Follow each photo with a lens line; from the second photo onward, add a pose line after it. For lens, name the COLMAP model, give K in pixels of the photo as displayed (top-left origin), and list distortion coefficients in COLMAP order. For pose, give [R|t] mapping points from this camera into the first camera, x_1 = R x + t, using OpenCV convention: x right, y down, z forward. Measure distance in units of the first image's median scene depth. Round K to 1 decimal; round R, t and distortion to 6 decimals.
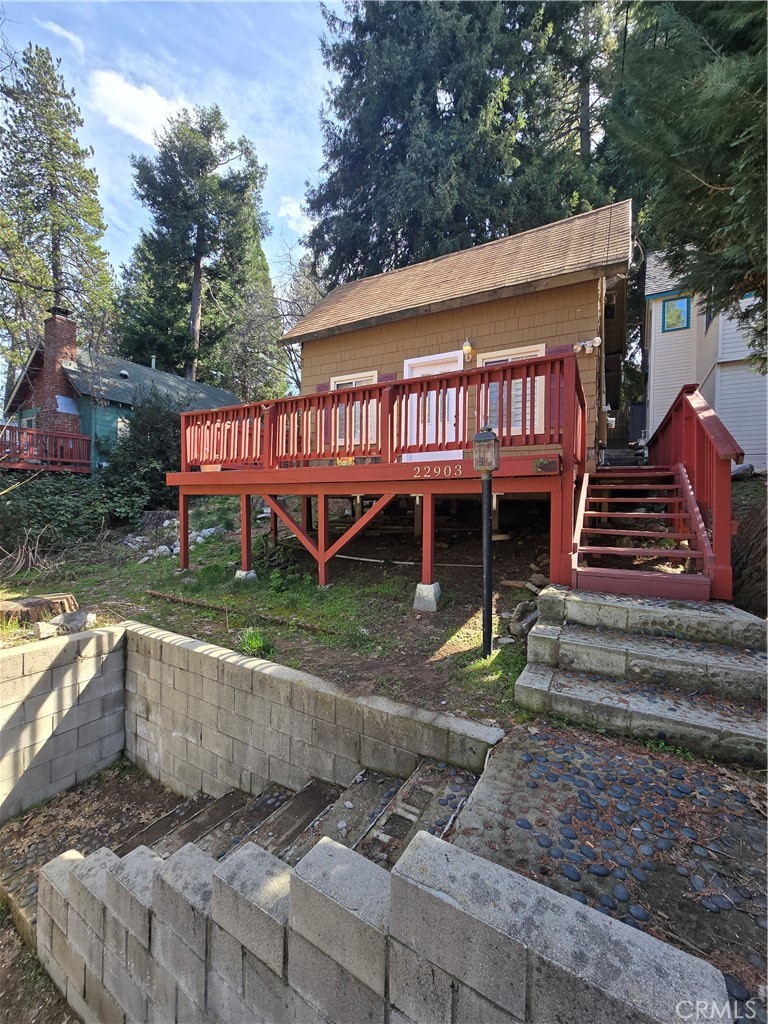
lens RADIAL K [[417.0, 0, 384.1], [0, 417.0, 509.0], [0, 0, 1]] dist [-0.003653, 0.000549]
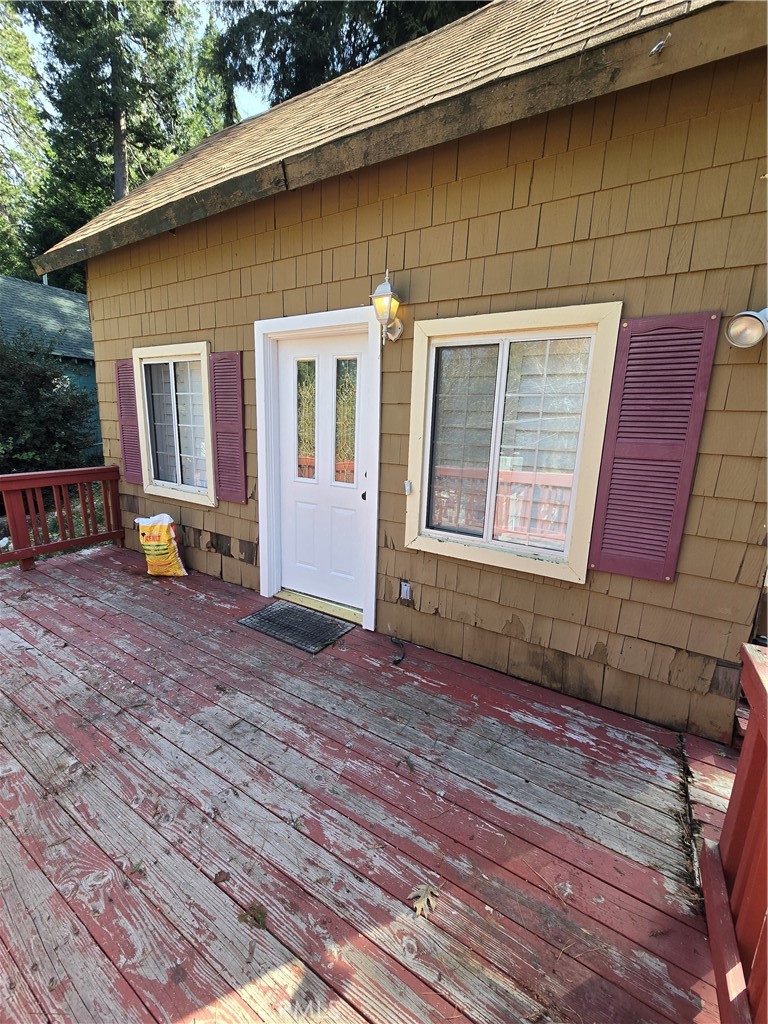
lens RADIAL K [[417.0, 0, 383.7], [0, 417.0, 510.8], [0, 0, 1]] dist [-0.003653, 0.000549]
pose [[0.998707, 0.031291, -0.040064, 0.196688], [-0.022725, 0.979786, 0.198755, -0.257837], [0.045473, -0.197587, 0.979230, 0.565039]]
